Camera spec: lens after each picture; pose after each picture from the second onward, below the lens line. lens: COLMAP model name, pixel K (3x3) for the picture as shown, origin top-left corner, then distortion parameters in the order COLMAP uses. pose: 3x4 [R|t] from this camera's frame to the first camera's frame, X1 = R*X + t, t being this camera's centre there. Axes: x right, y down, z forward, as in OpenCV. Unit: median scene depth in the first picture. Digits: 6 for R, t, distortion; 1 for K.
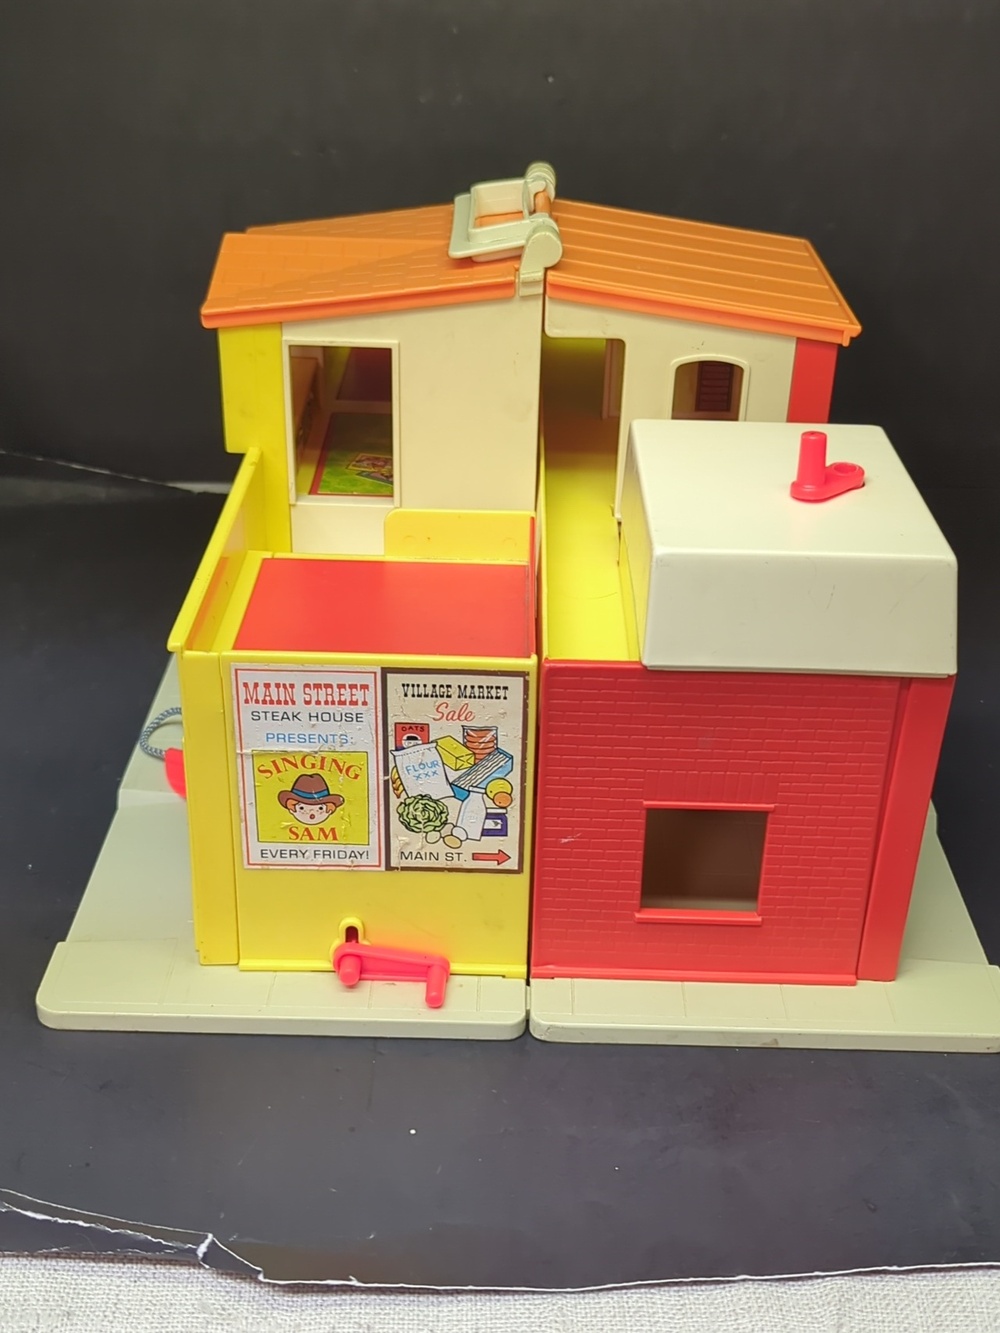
lens RADIAL K [[1640.6, 0, 507.4], [0, 1640.6, 672.2], [0, 0, 1]] dist [-0.016888, 0.000000]
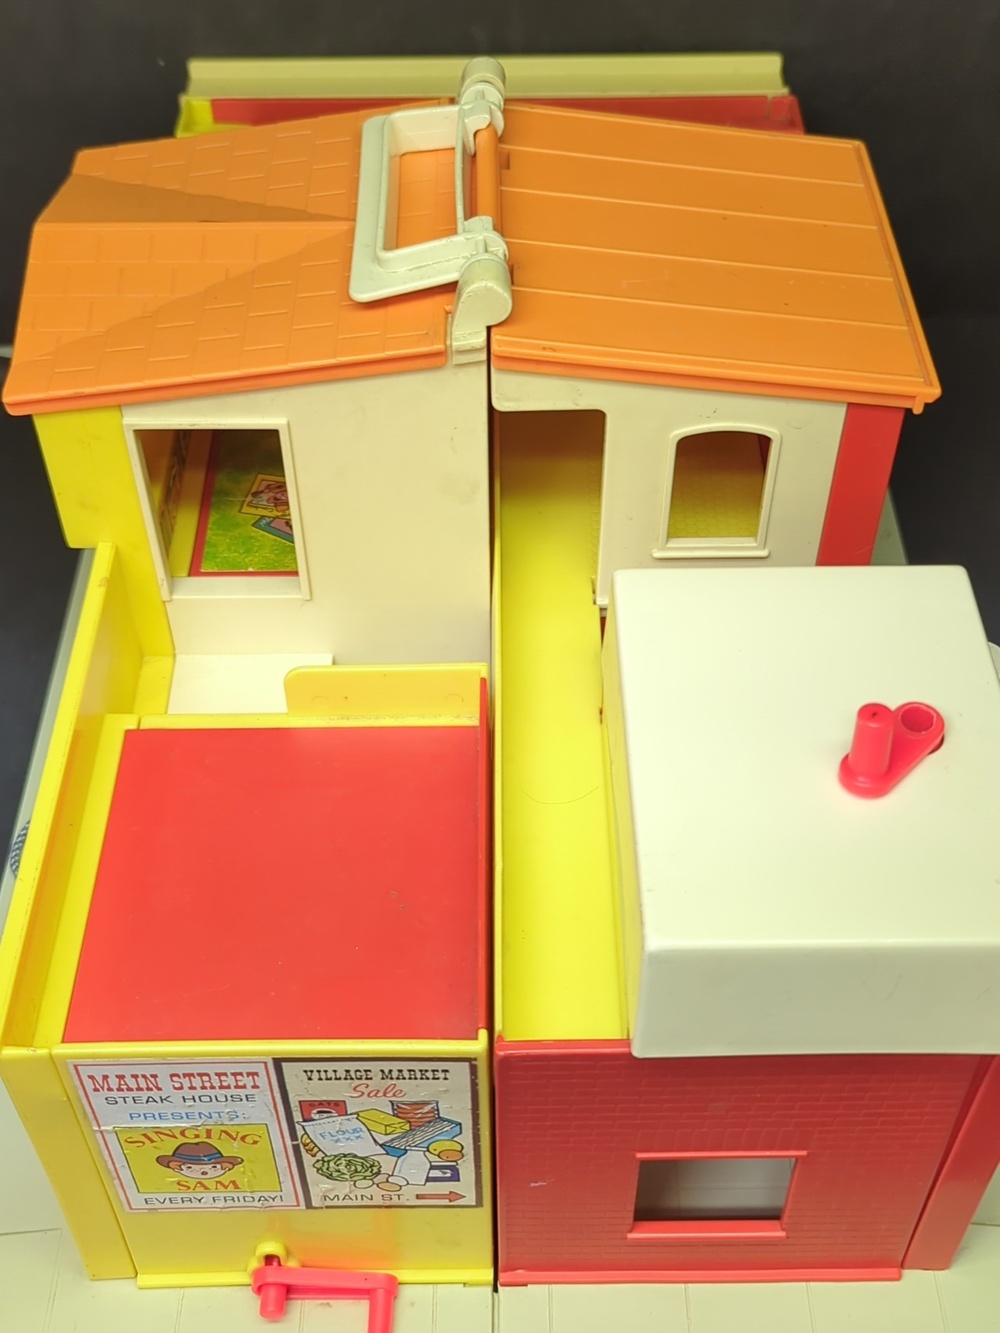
lens RADIAL K [[1640.6, 0, 507.5], [0, 1640.6, 662.2], [0, 0, 1]] dist [-0.016888, 0.000000]
pose [[0.999447, -0.032645, -0.006352, 0.033661], [0.033046, 0.953292, 0.300238, -0.346918], [-0.003746, -0.300282, 0.953843, 0.323325]]
